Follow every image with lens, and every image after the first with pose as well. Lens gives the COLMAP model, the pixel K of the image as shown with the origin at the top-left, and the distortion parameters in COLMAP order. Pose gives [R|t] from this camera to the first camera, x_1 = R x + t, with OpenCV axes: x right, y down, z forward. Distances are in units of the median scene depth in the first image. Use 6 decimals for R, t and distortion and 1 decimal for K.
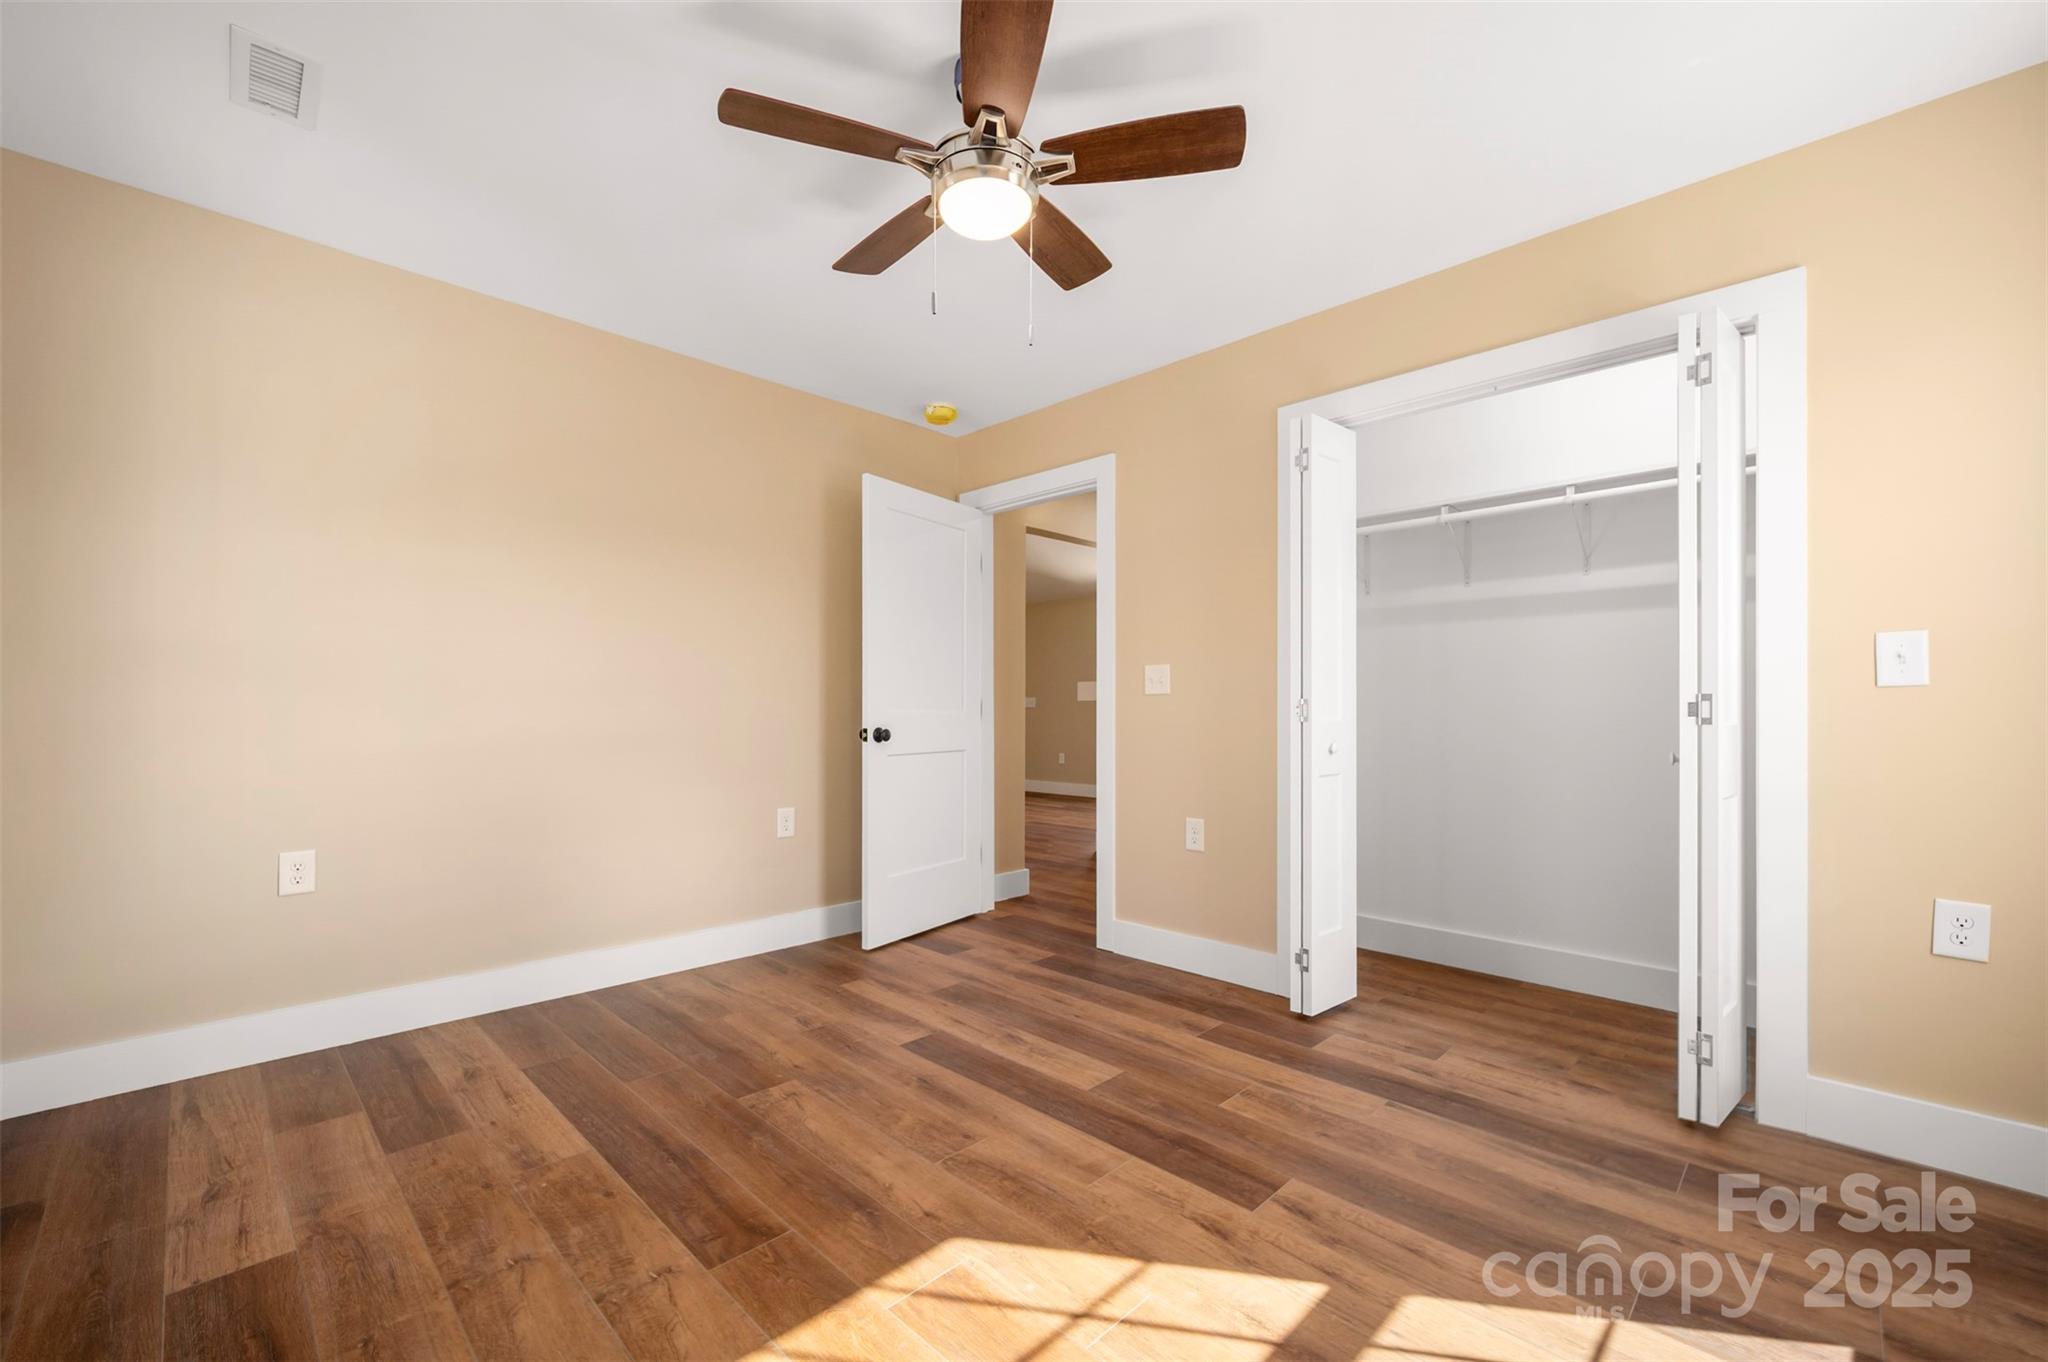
lens RADIAL K [[801.7, 0, 1027.9], [0, 801.7, 692.8], [0, 0, 1]] dist [-0.001132, 0.000054]
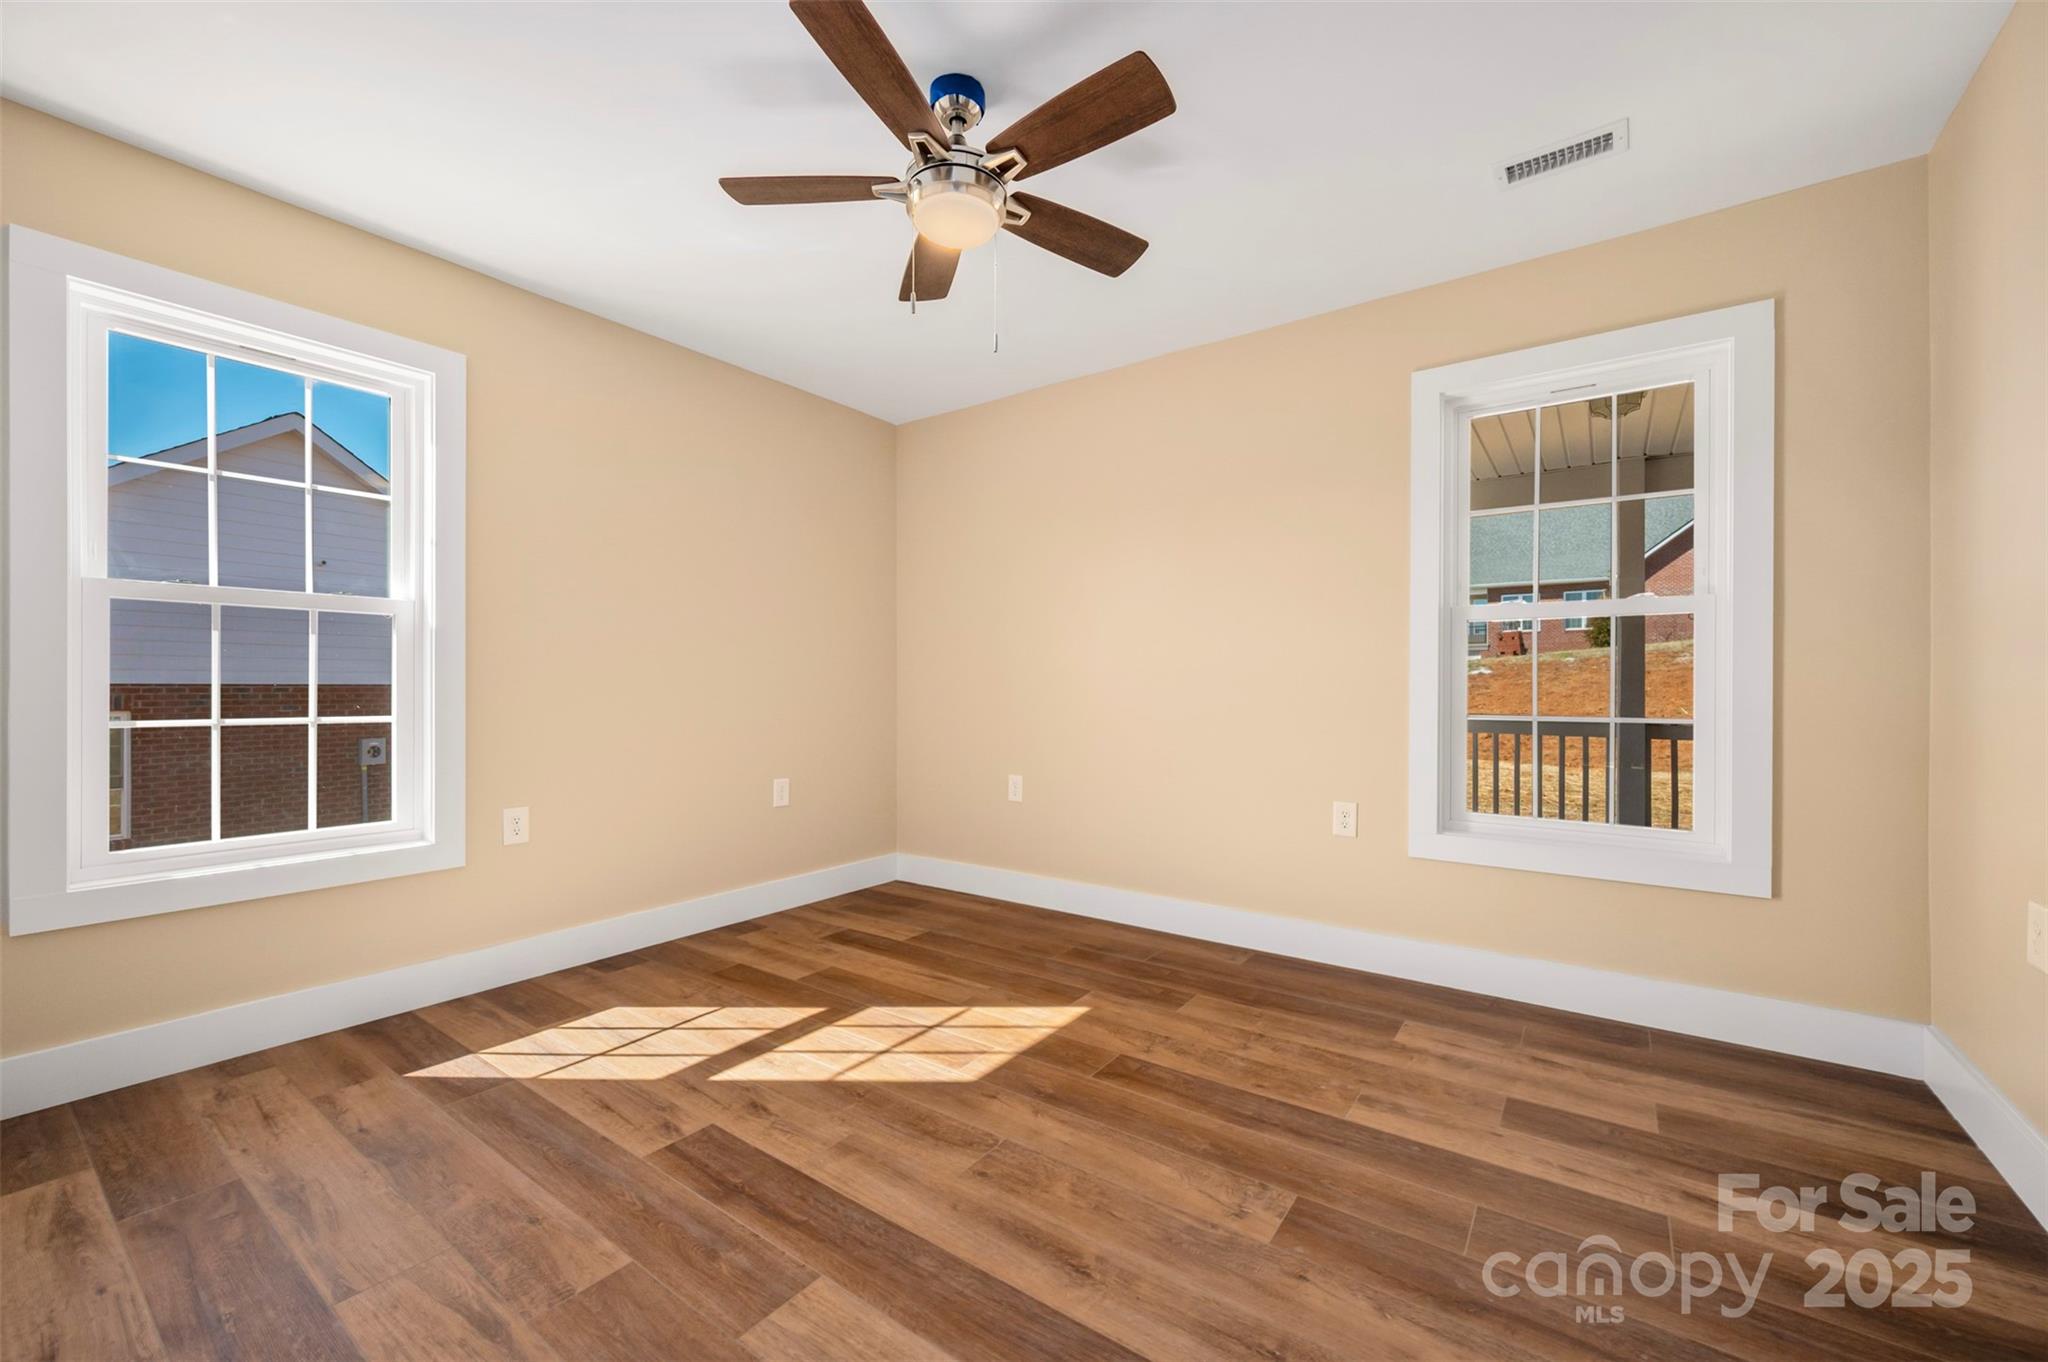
lens RADIAL K [[801.7, 0, 1027.9], [0, 801.7, 692.8], [0, 0, 1]] dist [-0.001132, 0.000054]
pose [[-0.988479, -0.002380, -0.151339, 0.009126], [0.000400, 0.999832, -0.018336, 0.049401], [0.151357, -0.018185, -0.988312, 2.049675]]
